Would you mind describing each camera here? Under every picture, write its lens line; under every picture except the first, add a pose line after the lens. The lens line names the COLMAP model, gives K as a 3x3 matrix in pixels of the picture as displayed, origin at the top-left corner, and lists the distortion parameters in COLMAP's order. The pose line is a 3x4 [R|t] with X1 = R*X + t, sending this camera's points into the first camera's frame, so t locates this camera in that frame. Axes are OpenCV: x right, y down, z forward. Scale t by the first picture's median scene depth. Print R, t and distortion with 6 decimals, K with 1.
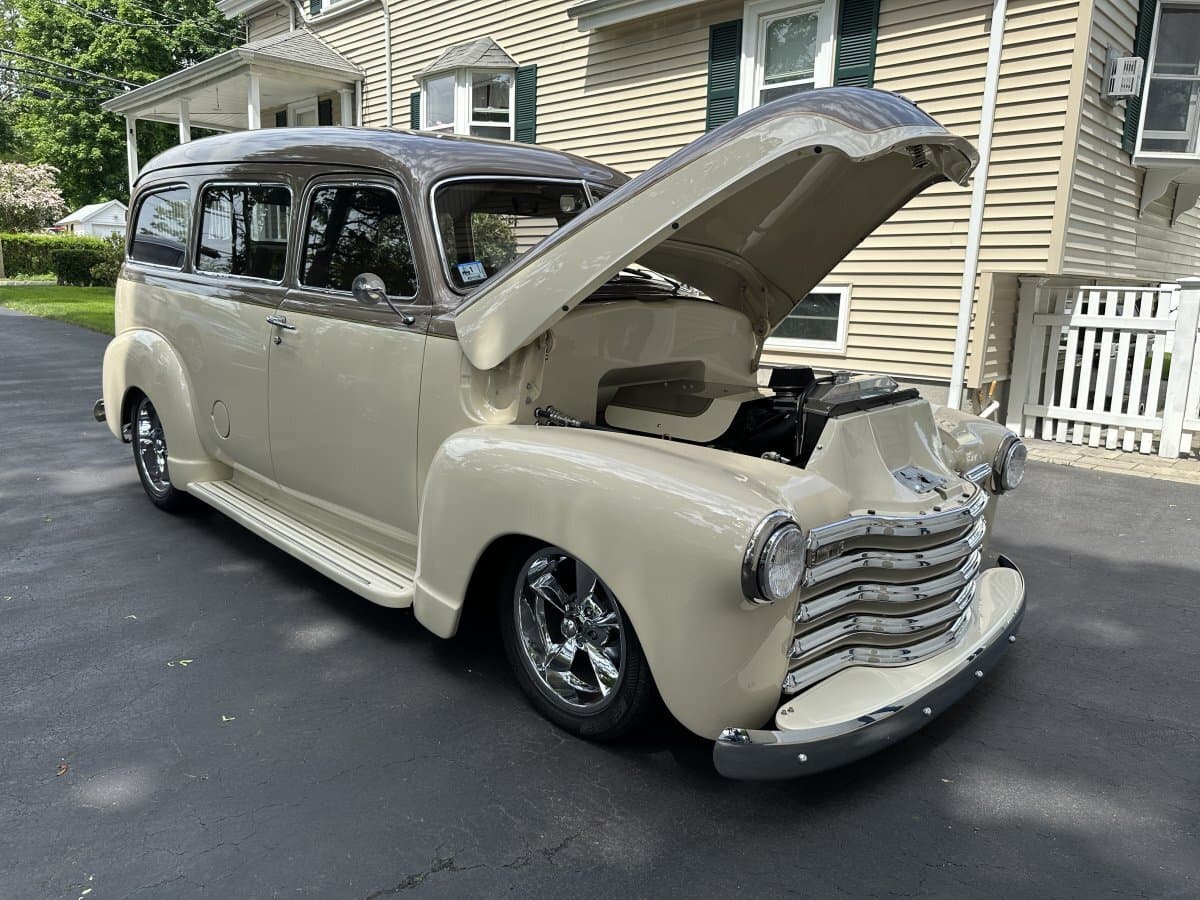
lens RADIAL K [[854.2, 0, 611.0], [0, 854.2, 449.9], [0, 0, 1]] dist [0.004785, -0.011168]
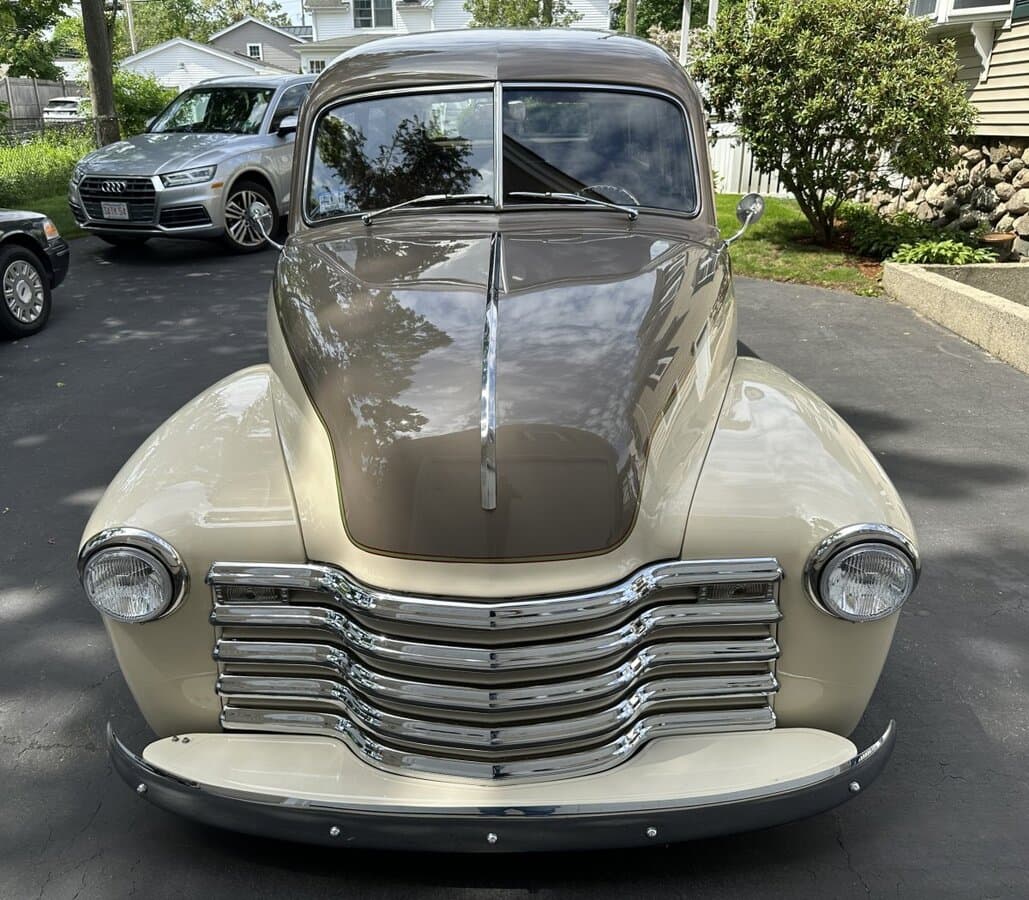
lens RADIAL K [[866.0, 0, 497.7], [0, 866.0, 446.3], [0, 0, 1]] dist [-0.004571, 0.000547]
pose [[0.671417, 0.229567, -0.704626, 0.339581], [-0.116787, 0.971706, 0.205299, -0.076360], [0.731819, -0.055550, 0.679231, 0.213265]]
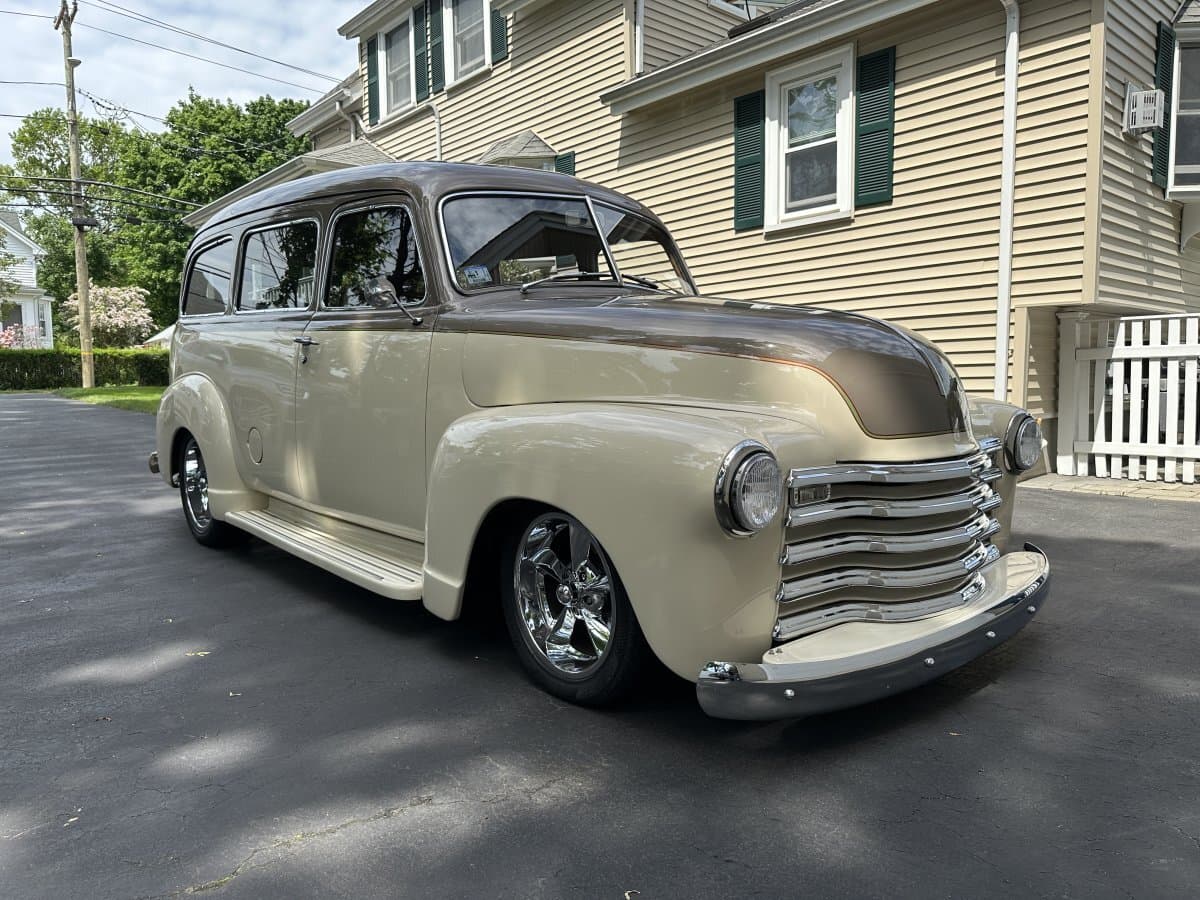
lens RADIAL K [[854.2, 0, 608.3], [0, 854.2, 453.1], [0, 0, 1]] dist [0.004785, -0.011168]
pose [[0.996537, -0.035350, -0.075258, 0.032895], [0.026759, 0.993319, -0.112252, 0.062241], [0.078723, 0.109849, 0.990826, -0.002108]]
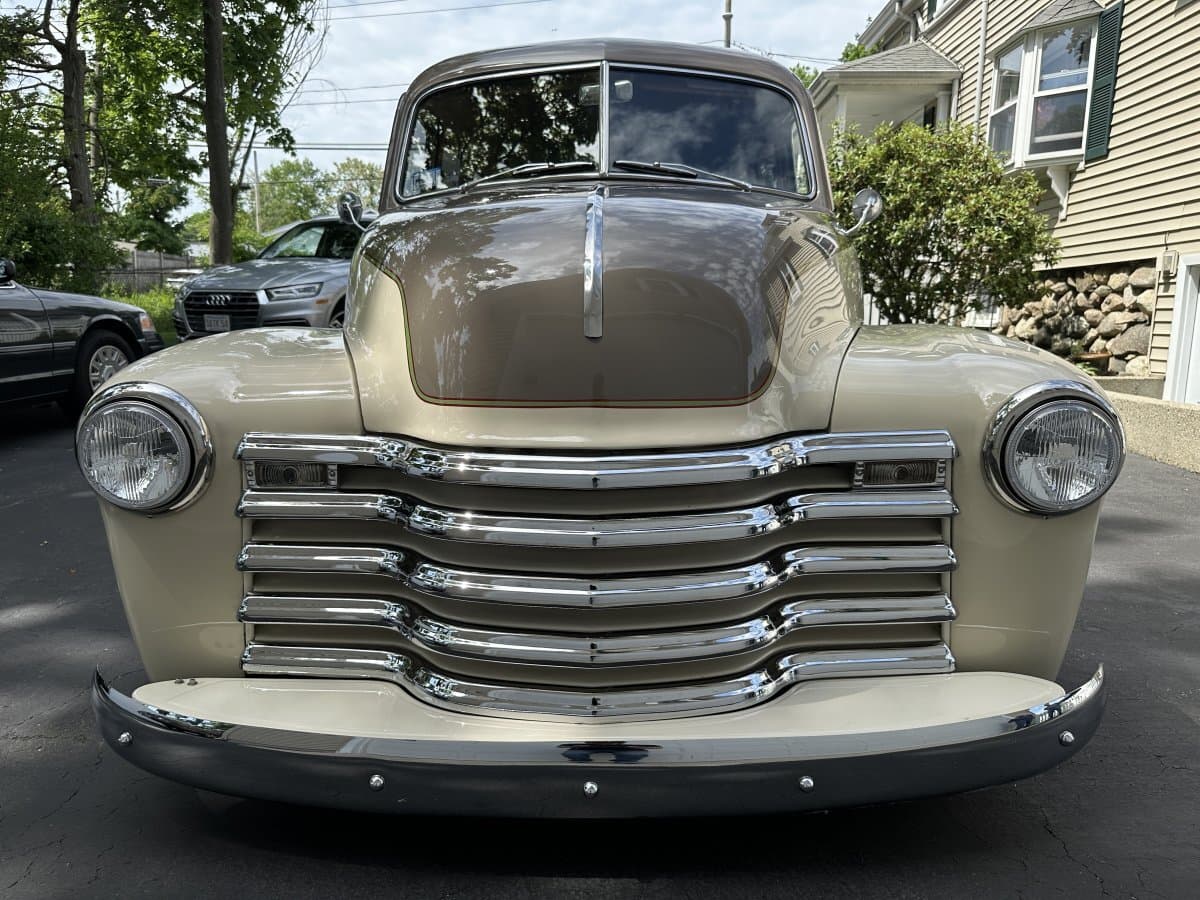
lens RADIAL K [[854.2, 0, 608.7], [0, 854.2, 454.4], [0, 0, 1]] dist [0.004785, -0.011168]
pose [[0.681279, 0.095170, -0.725811, 0.313074], [-0.129362, 0.991560, 0.008591, 0.023513], [0.720503, 0.088039, 0.687841, 0.251392]]
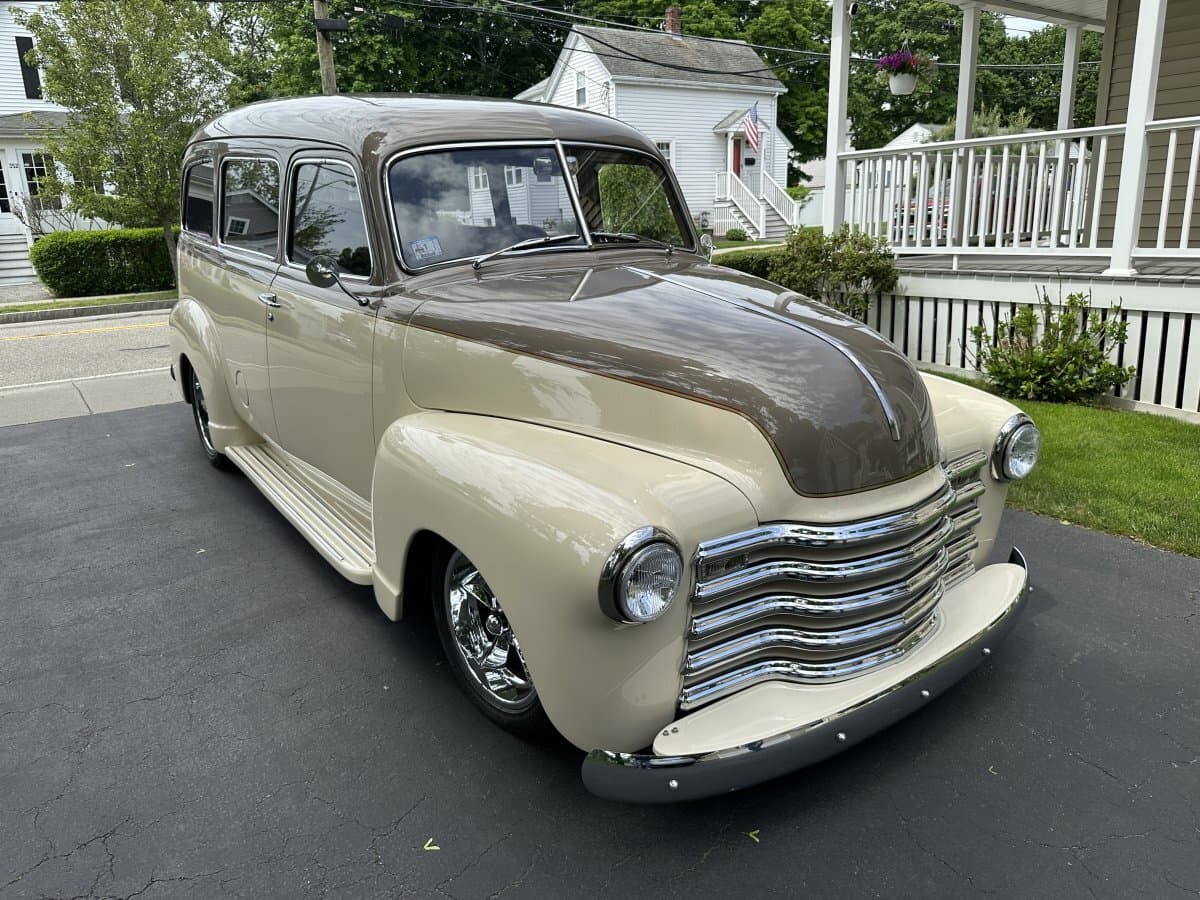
lens RADIAL K [[854.2, 0, 605.9], [0, 854.2, 453.6], [0, 0, 1]] dist [0.004785, -0.011168]
pose [[0.984104, 0.011470, -0.177222, 0.101510], [0.004035, 0.996210, 0.086882, -0.028373], [0.177547, -0.086216, 0.980329, 0.028877]]
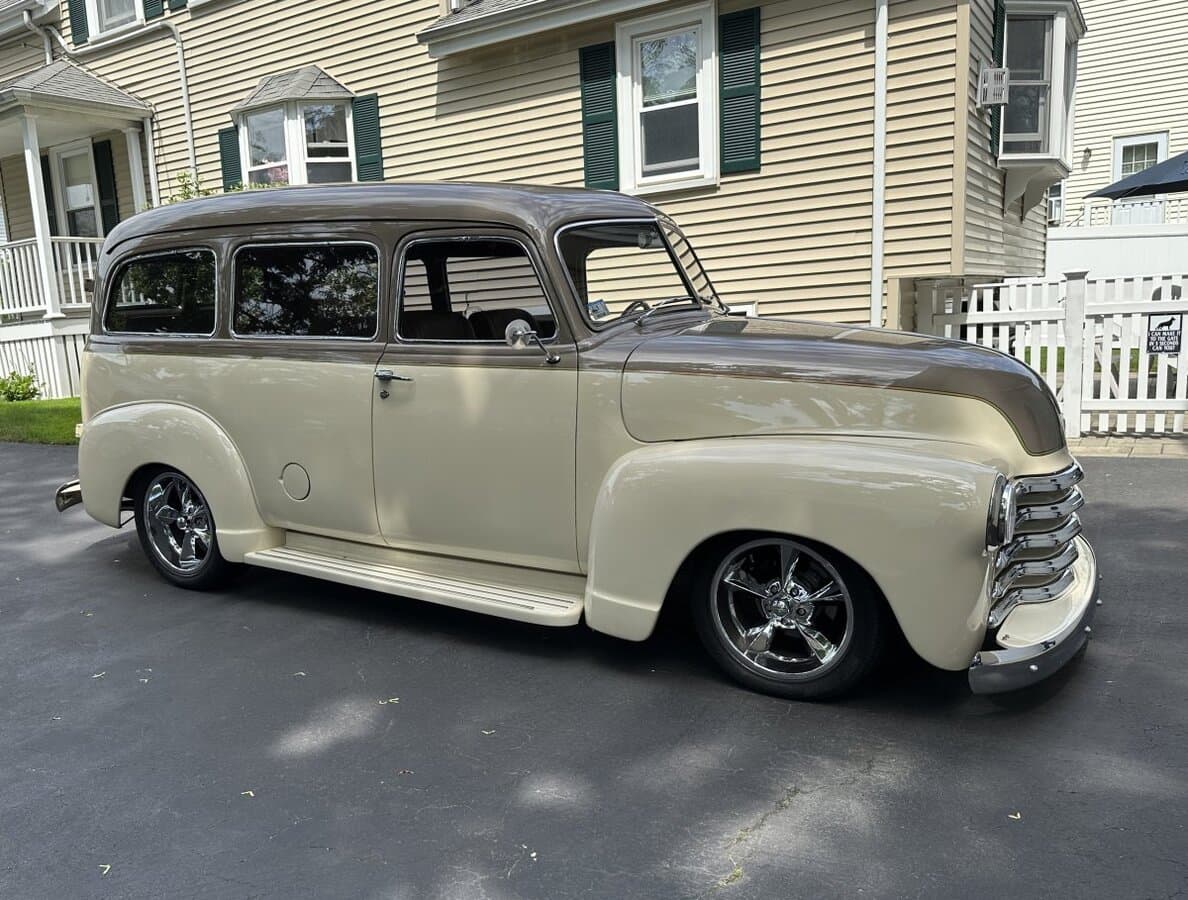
lens RADIAL K [[971.2, 0, 542.3], [0, 971.2, 494.3], [0, 0, 1]] dist [0.033318, -0.054537]
pose [[0.978714, -0.112544, 0.171619, -0.223689], [0.115288, 0.993314, -0.006073, 0.011001], [-0.169788, 0.025729, 0.985145, -0.093228]]
